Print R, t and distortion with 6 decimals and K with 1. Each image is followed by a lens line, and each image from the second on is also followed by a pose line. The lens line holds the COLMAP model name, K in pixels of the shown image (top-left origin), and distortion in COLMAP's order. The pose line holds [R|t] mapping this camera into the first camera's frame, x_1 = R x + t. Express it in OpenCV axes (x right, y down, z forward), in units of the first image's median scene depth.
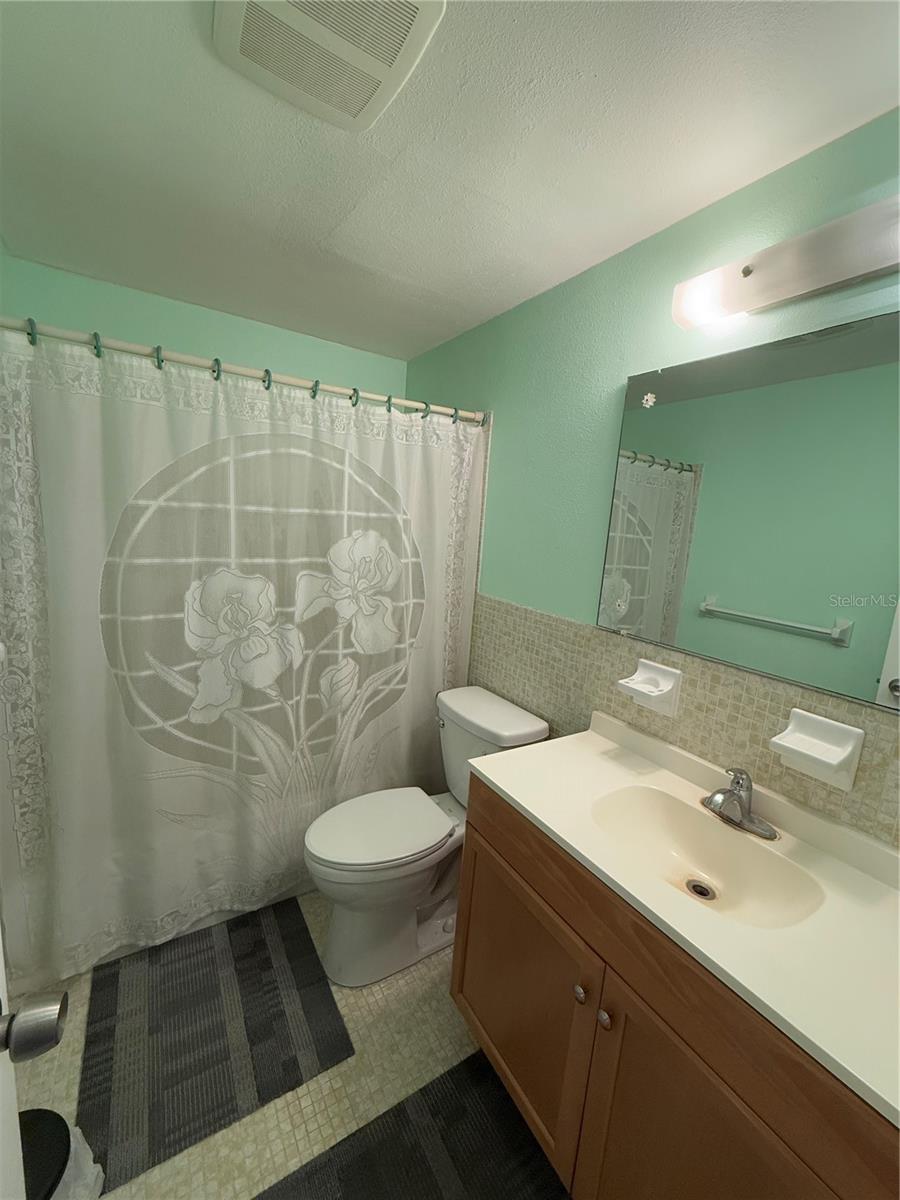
lens RADIAL K [[475.4, 0, 447.6], [0, 475.4, 597.4], [0, 0, 1]] dist [-0.002630, 0.000346]
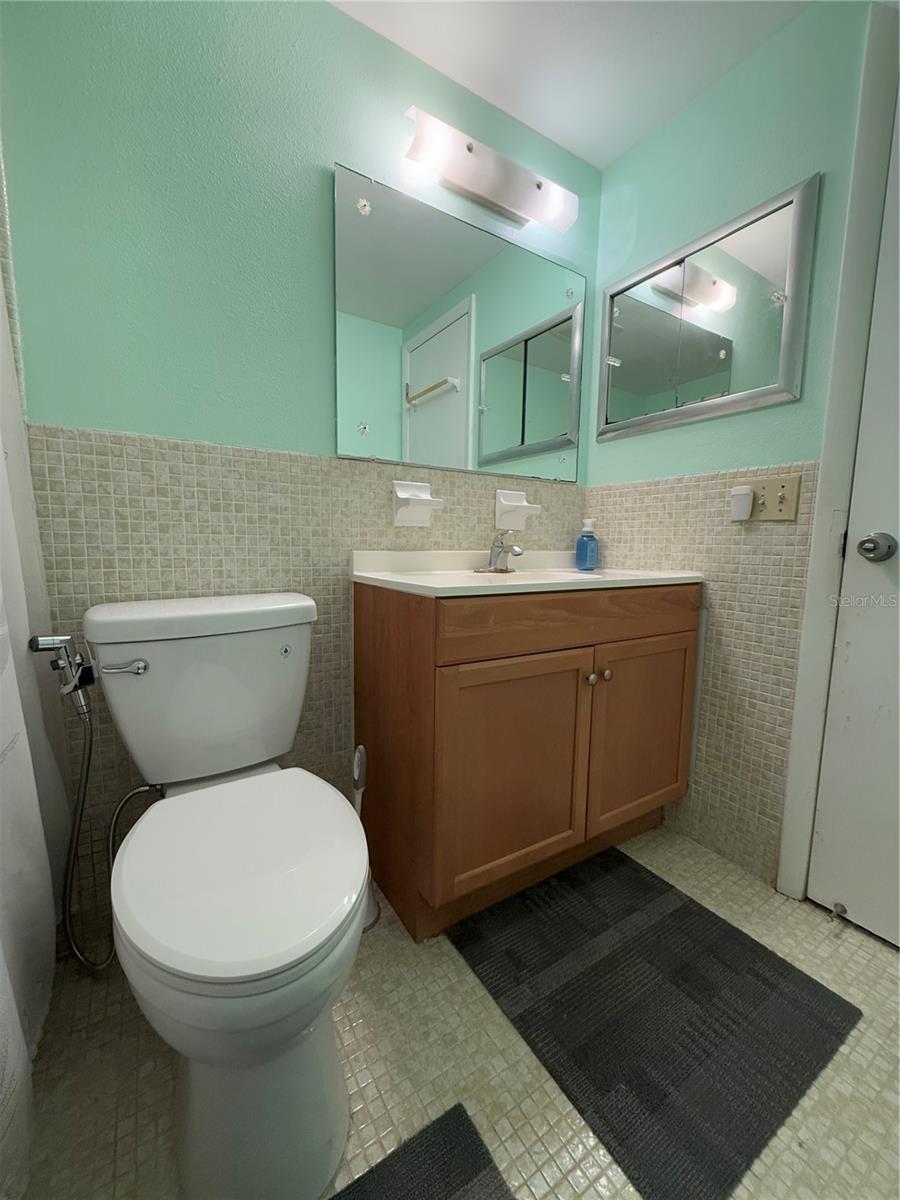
lens RADIAL K [[475.4, 0, 451.3], [0, 475.4, 598.1], [0, 0, 1]] dist [-0.002630, 0.000346]
pose [[-0.003500, -0.187841, 0.982193, -0.631570], [0.142453, 0.972088, 0.186417, 0.192531], [-0.989795, 0.140569, 0.023356, 0.844362]]
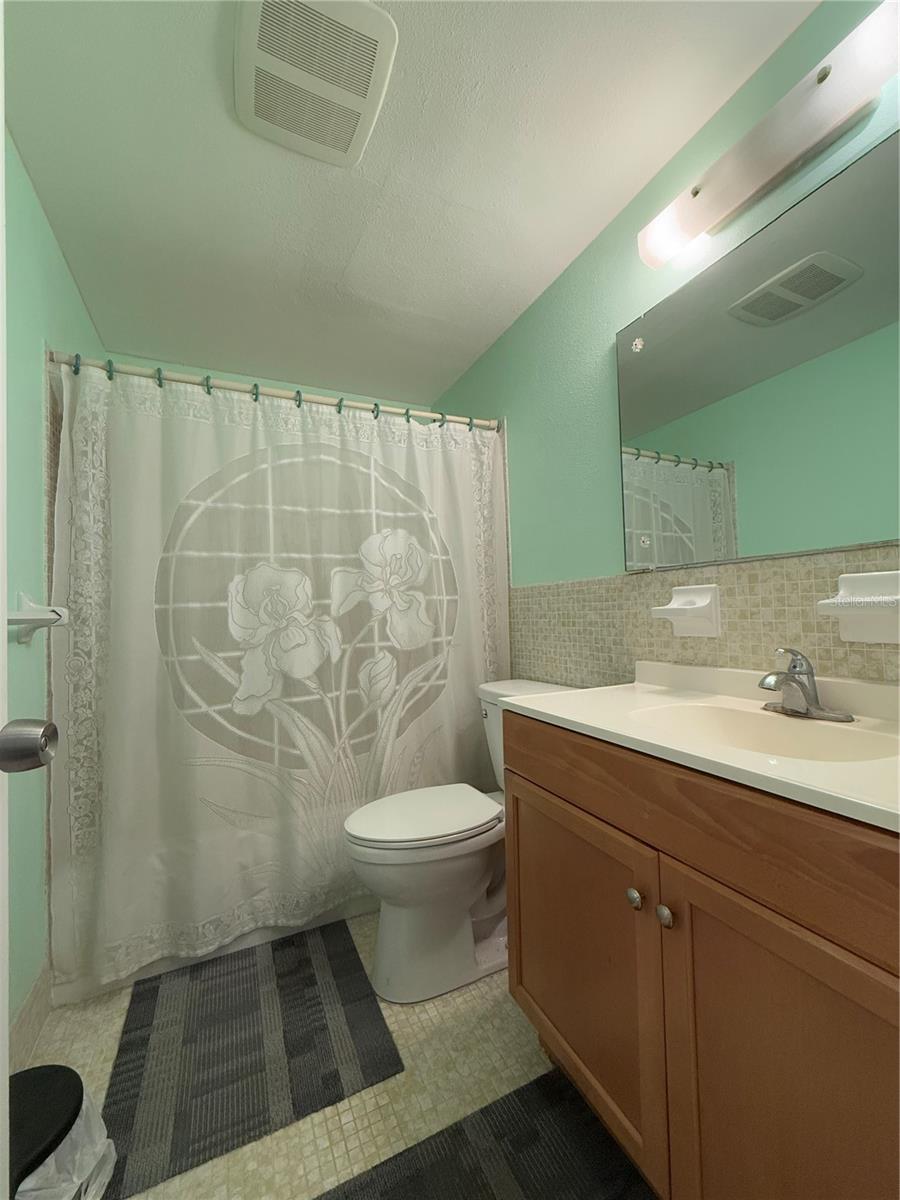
lens RADIAL K [[475.4, 0, 448.2], [0, 475.4, 598.1], [0, 0, 1]] dist [-0.002630, 0.000346]
pose [[0.987800, -0.104549, -0.115416, 0.065107], [0.080144, 0.976745, -0.198860, 0.287625], [0.133523, 0.187184, 0.973208, 0.019066]]
